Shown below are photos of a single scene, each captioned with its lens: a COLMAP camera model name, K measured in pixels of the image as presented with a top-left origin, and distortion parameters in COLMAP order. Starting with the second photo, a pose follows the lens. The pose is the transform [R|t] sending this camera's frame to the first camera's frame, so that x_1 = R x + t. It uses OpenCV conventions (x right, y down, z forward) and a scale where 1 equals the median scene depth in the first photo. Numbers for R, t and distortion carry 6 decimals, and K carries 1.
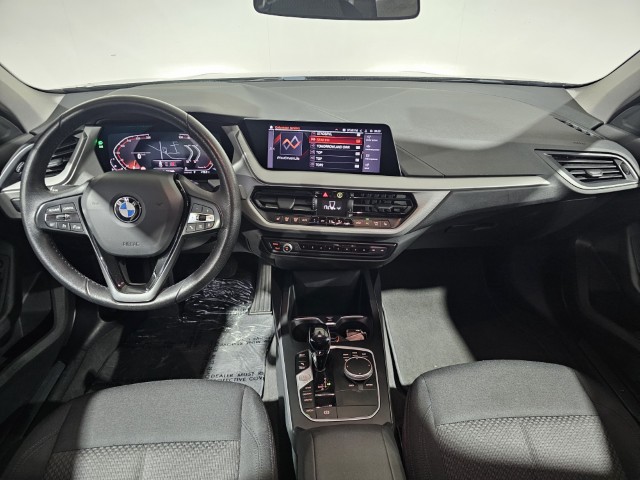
lens RADIAL K [[432.8, 0, 323.7], [0, 432.8, 237.0], [0, 0, 1]] dist [-0.000859, -0.012558]
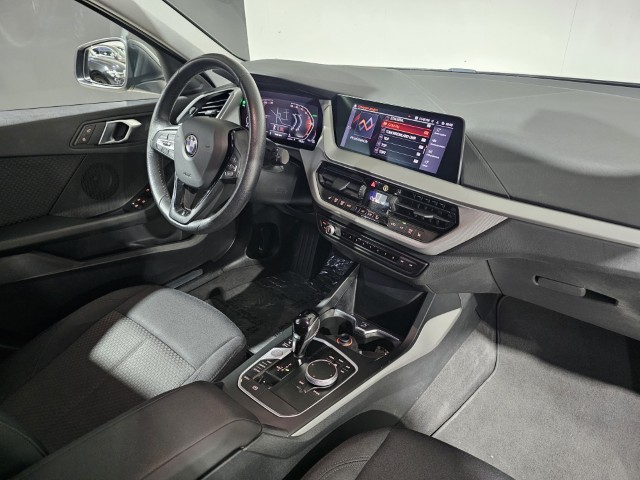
lens RADIAL K [[432.8, 0, 325.2], [0, 432.8, 241.5], [0, 0, 1]] dist [-0.000859, -0.012558]
pose [[0.724124, 0.307999, -0.617074, 0.522511], [-0.324484, 0.941672, 0.089240, -0.033006], [0.608568, 0.135610, 0.781828, 0.246488]]
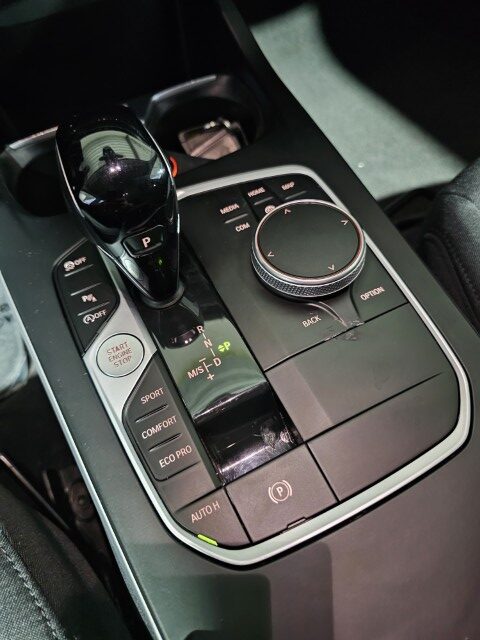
lens RADIAL K [[432.8, 0, 241.3], [0, 432.8, 319.1], [0, 0, 1]] dist [-0.000859, -0.012558]
pose [[0.914647, -0.358942, 0.185960, -0.018376], [0.202741, 0.805273, 0.557164, 0.175426], [-0.349738, -0.471907, 0.809313, 0.741257]]
